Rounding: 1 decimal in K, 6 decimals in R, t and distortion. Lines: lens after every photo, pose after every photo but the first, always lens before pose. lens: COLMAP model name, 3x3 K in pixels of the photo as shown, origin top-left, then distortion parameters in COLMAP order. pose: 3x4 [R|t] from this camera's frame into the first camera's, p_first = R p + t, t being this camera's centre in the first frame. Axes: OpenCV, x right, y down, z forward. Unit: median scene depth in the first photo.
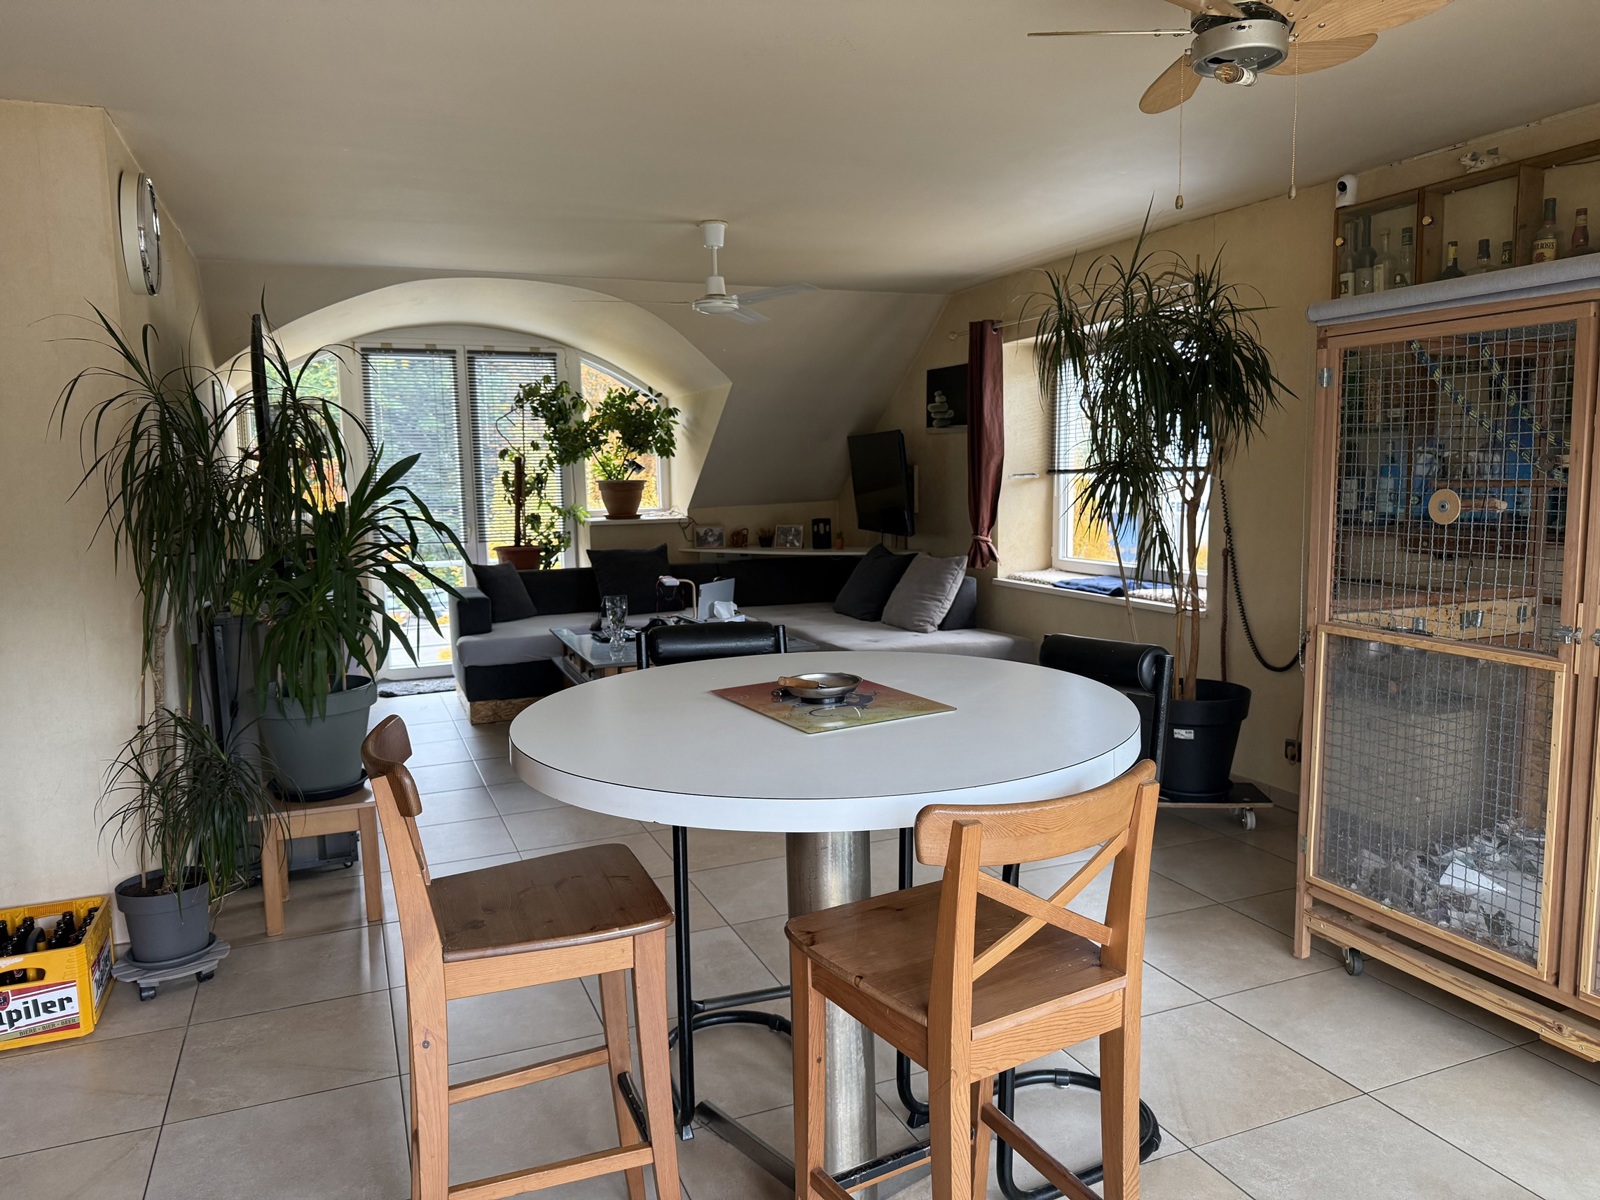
lens RADIAL K [[1123.1, 0, 807.3], [0, 1123.1, 604.7], [0, 0, 1]] dist [0.121939, -0.184525]
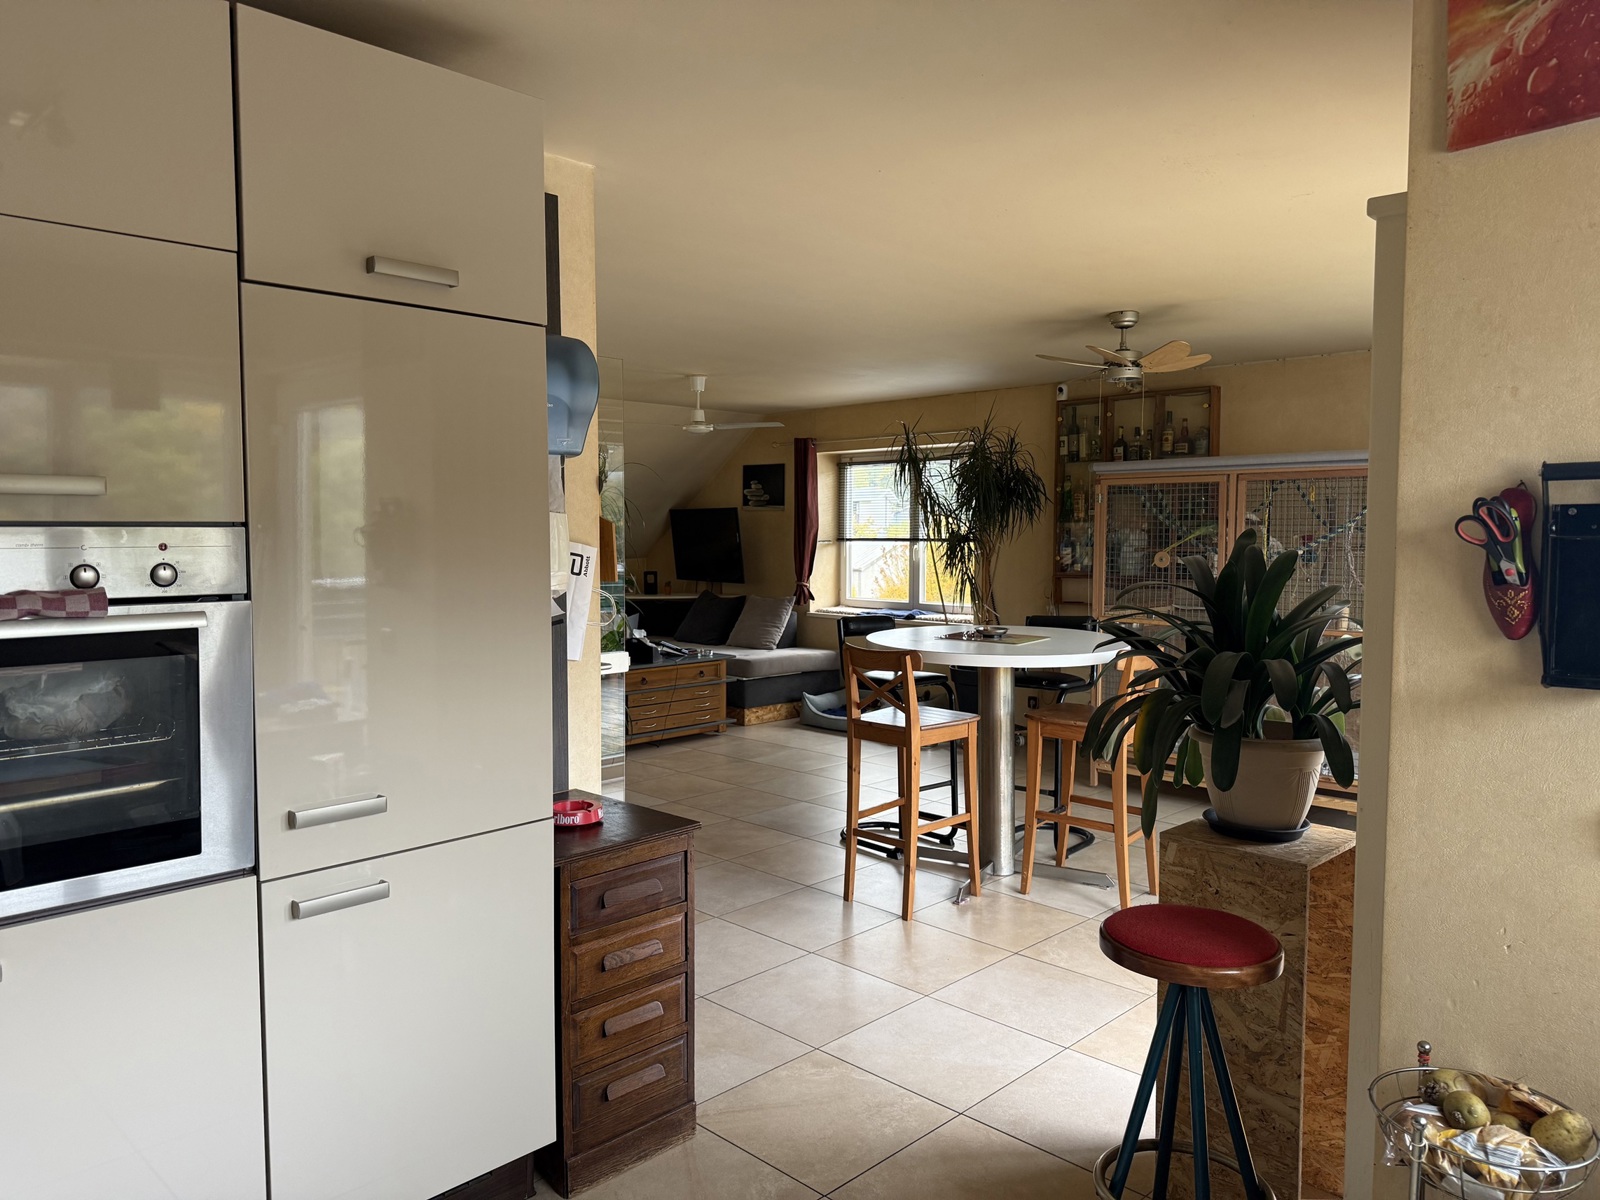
lens RADIAL K [[1113.3, 0, 800.0], [0, 1113.3, 600.0], [0, 0, 1]] dist [0.147811, -0.248334]
pose [[0.923565, -0.006218, 0.383392, -0.328213], [0.028902, 0.998153, -0.053434, 0.030754], [-0.382352, 0.060431, 0.922039, -0.260941]]
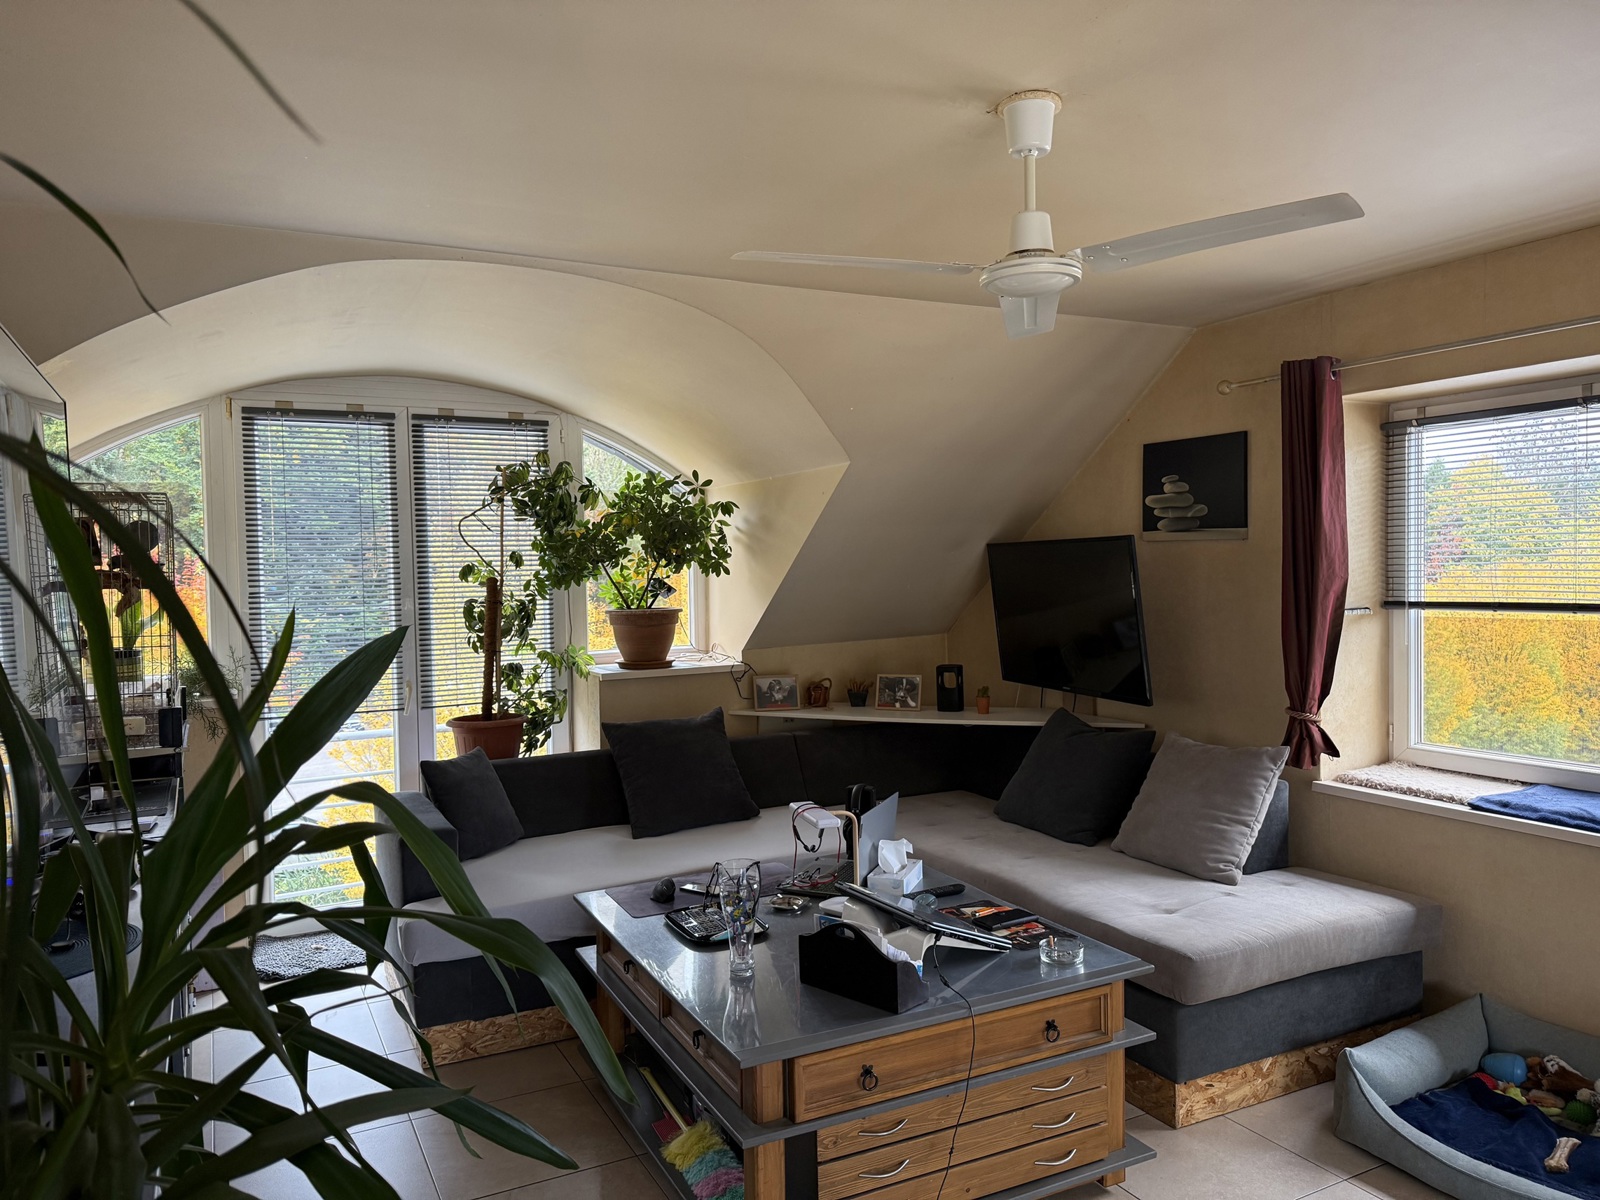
lens RADIAL K [[1123.1, 0, 807.3], [0, 1123.1, 604.7], [0, 0, 1]] dist [0.121939, -0.184525]
pose [[0.996299, -0.004495, 0.085841, -0.130986], [0.011946, 0.996182, -0.086480, -0.056801], [-0.085124, 0.087185, 0.992549, 0.346879]]
